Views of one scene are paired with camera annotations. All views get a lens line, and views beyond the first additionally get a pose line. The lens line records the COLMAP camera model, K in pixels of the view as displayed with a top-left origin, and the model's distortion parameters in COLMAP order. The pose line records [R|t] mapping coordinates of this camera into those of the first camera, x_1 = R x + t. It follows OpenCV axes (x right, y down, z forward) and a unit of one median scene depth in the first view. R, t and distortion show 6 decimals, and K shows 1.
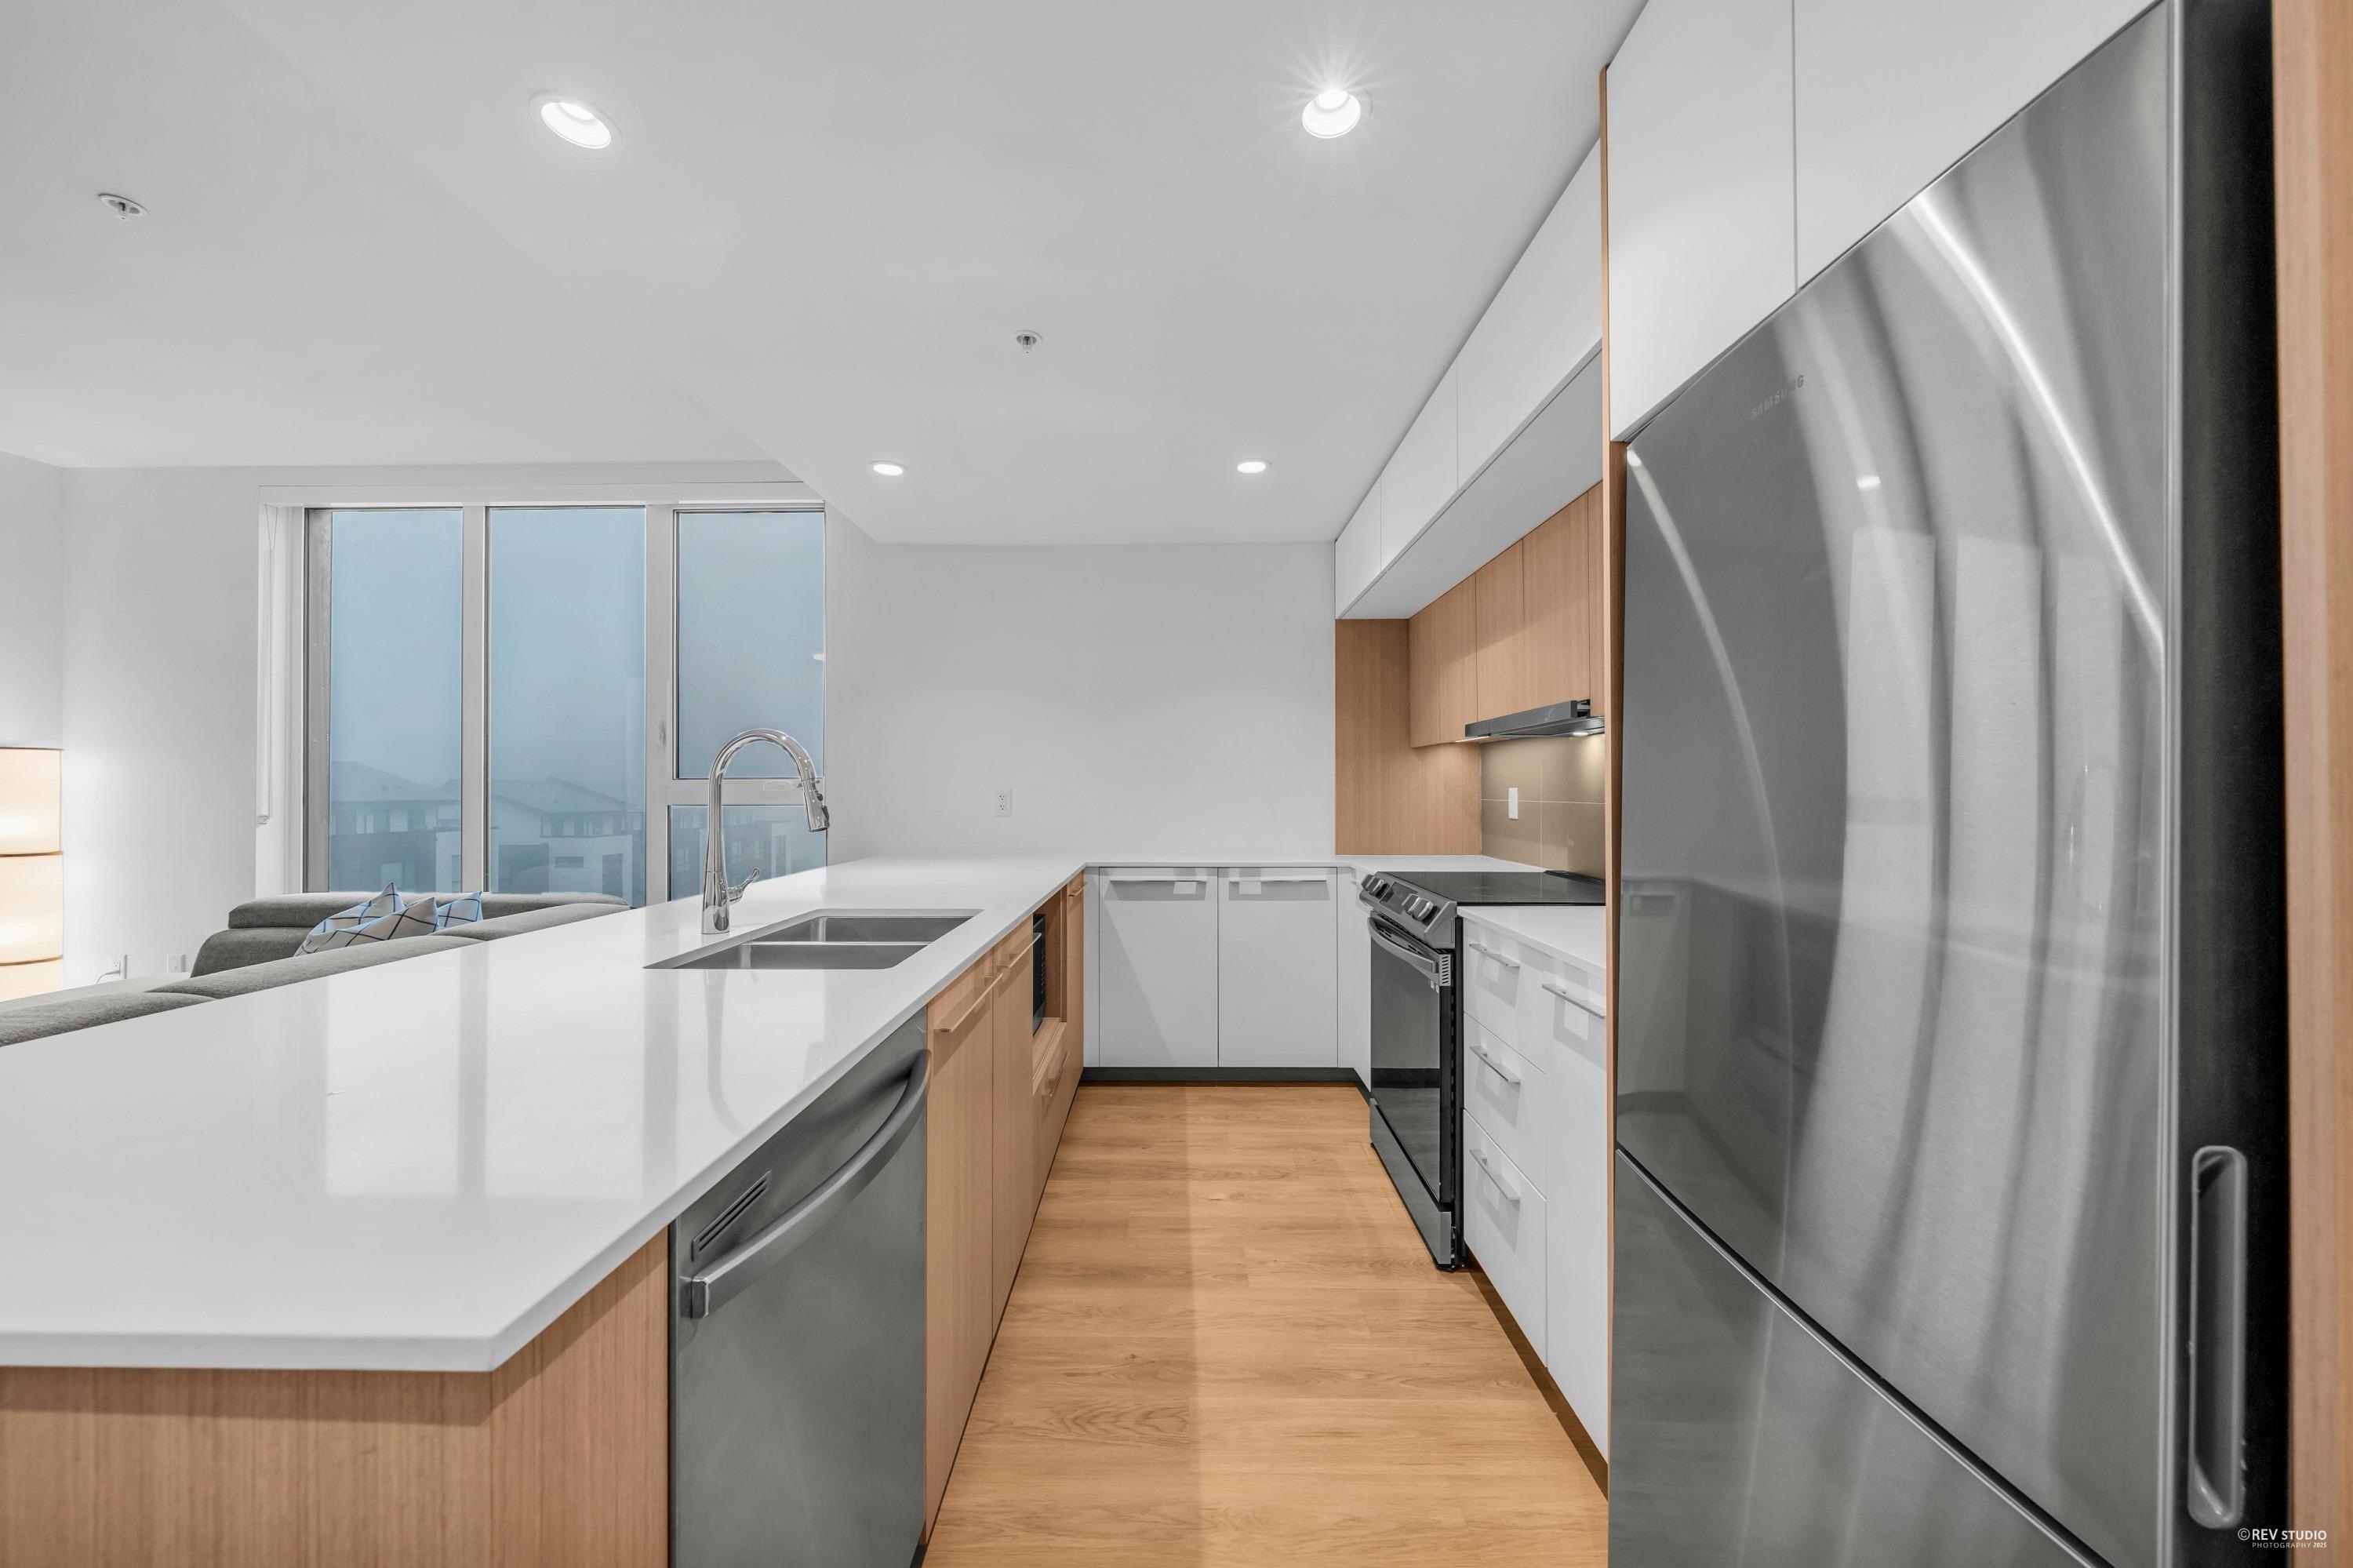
lens RADIAL K [[834.4, 0, 1176.5], [0, 834.4, 784.0], [0, 0, 1]] dist [-0.000904, 0.000037]
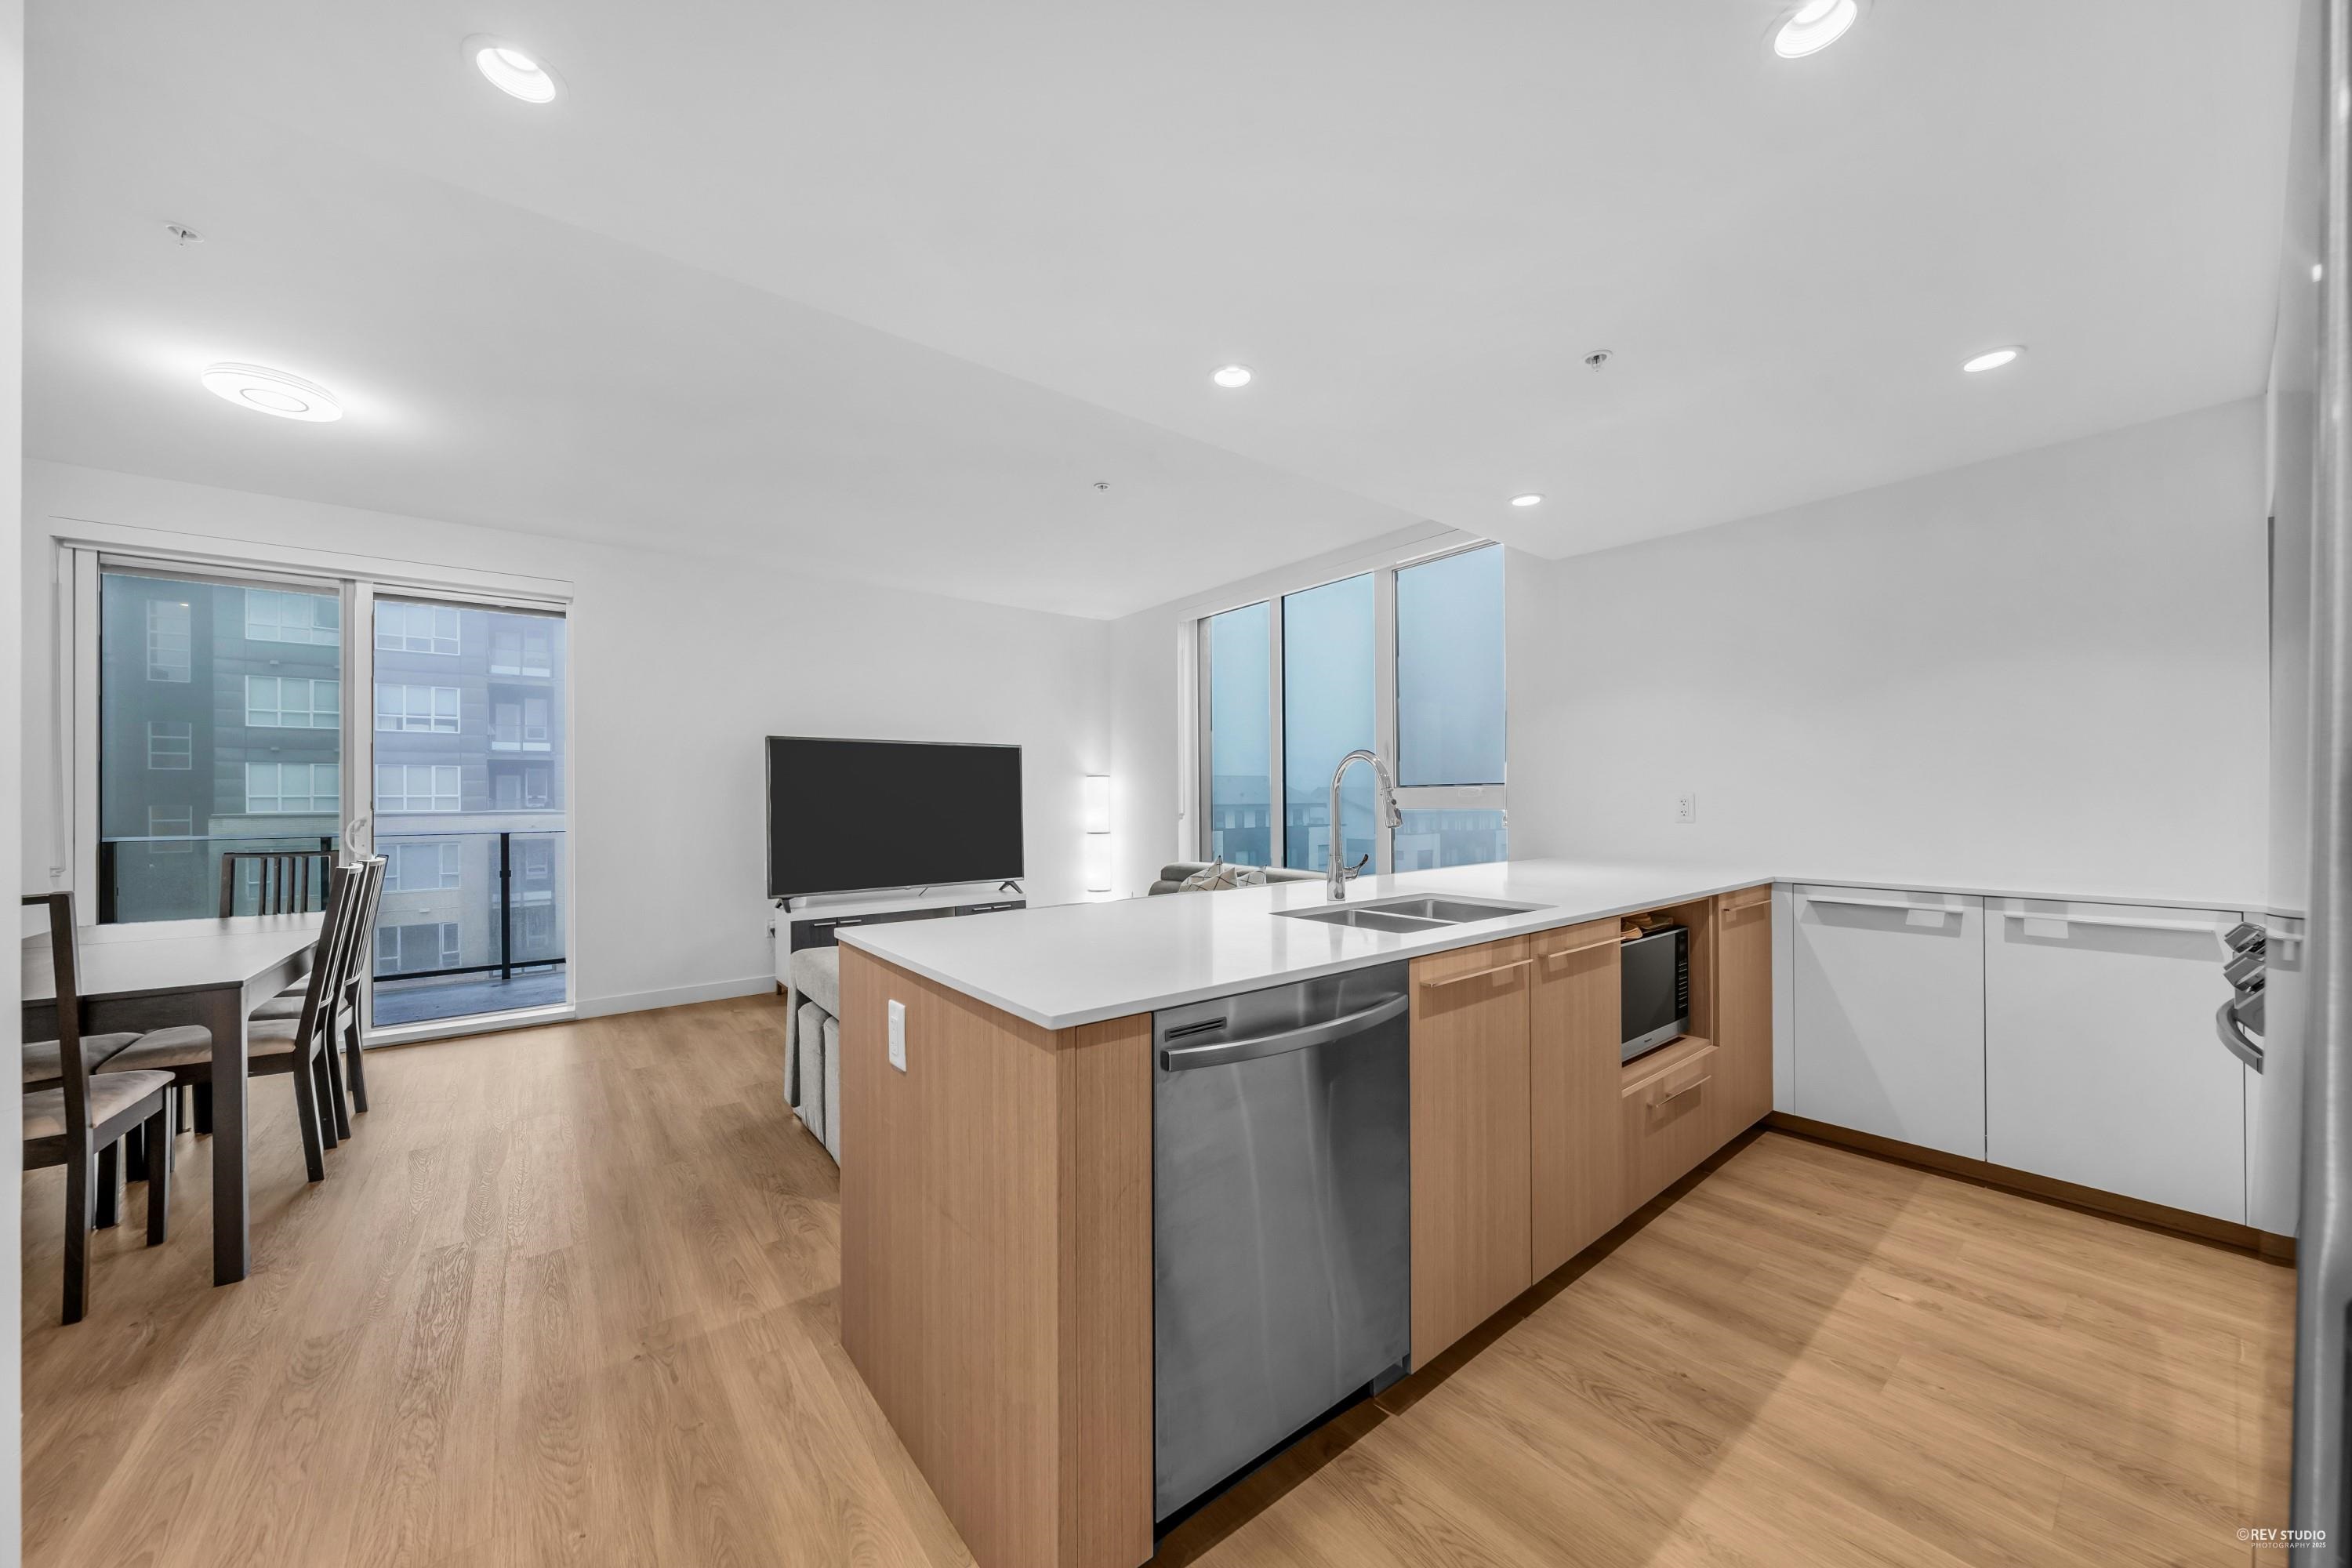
lens RADIAL K [[834.0, 0, 1176.0], [0, 834.0, 784.0], [0, 0, 1]] dist [-0.000904, 0.000037]
pose [[0.630437, -0.015407, -0.776087, 0.230324], [0.011708, 0.999878, -0.010339, -0.002383], [0.776152, -0.002569, 0.630541, -0.051129]]
